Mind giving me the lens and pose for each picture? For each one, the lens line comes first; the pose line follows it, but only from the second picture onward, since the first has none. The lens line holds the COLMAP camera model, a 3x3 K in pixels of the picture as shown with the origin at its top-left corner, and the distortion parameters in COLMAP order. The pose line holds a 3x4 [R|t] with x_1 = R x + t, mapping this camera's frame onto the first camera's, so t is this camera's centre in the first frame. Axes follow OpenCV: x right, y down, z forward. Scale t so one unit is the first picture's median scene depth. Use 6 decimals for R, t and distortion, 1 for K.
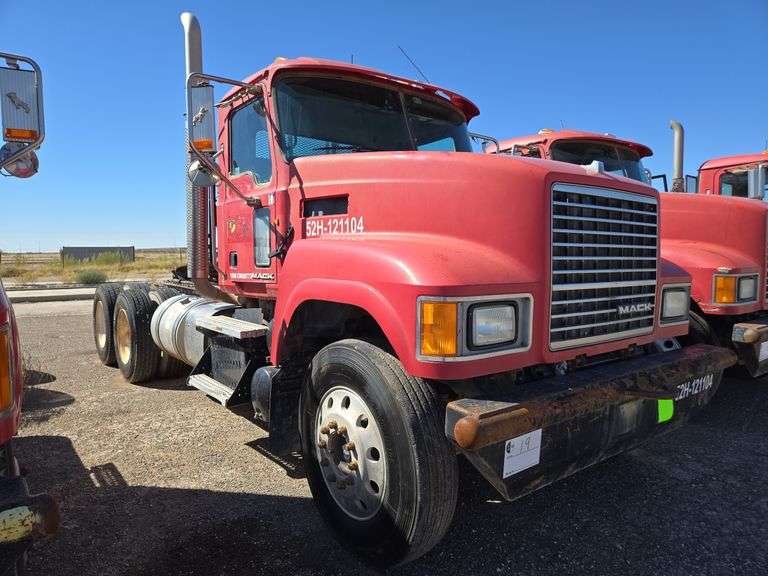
lens RADIAL K [[515.9, 0, 384.0], [0, 515.9, 288.0], [0, 0, 1]] dist [0.023833, 0.000279]
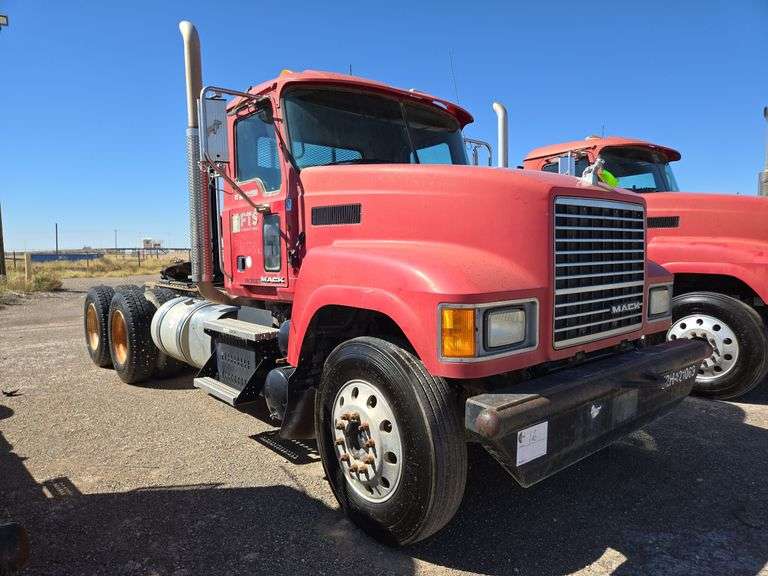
lens RADIAL K [[515.9, 0, 384.0], [0, 515.9, 288.0], [0, 0, 1]] dist [0.023833, 0.000279]
pose [[0.999099, -0.013801, 0.040133, -0.067002], [0.013272, 0.999822, 0.013421, -0.023291], [-0.040311, -0.012877, 0.999104, -0.068665]]
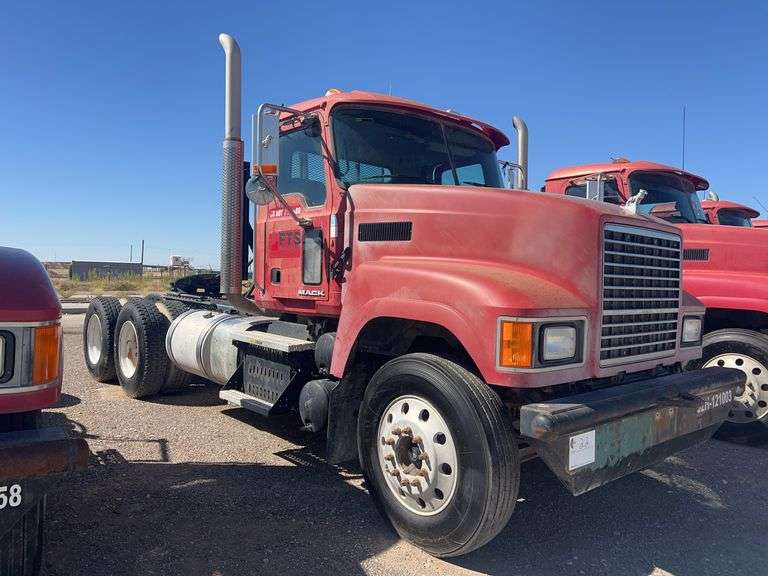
lens RADIAL K [[572.9, 0, 384.0], [0, 572.9, 288.0], [0, 0, 1]] dist [0.003954, -0.114059]
pose [[0.998326, 0.031167, 0.048725, -0.185850], [-0.029501, 0.998967, -0.034549, 0.002295], [-0.049751, 0.033054, 0.998215, -0.214756]]
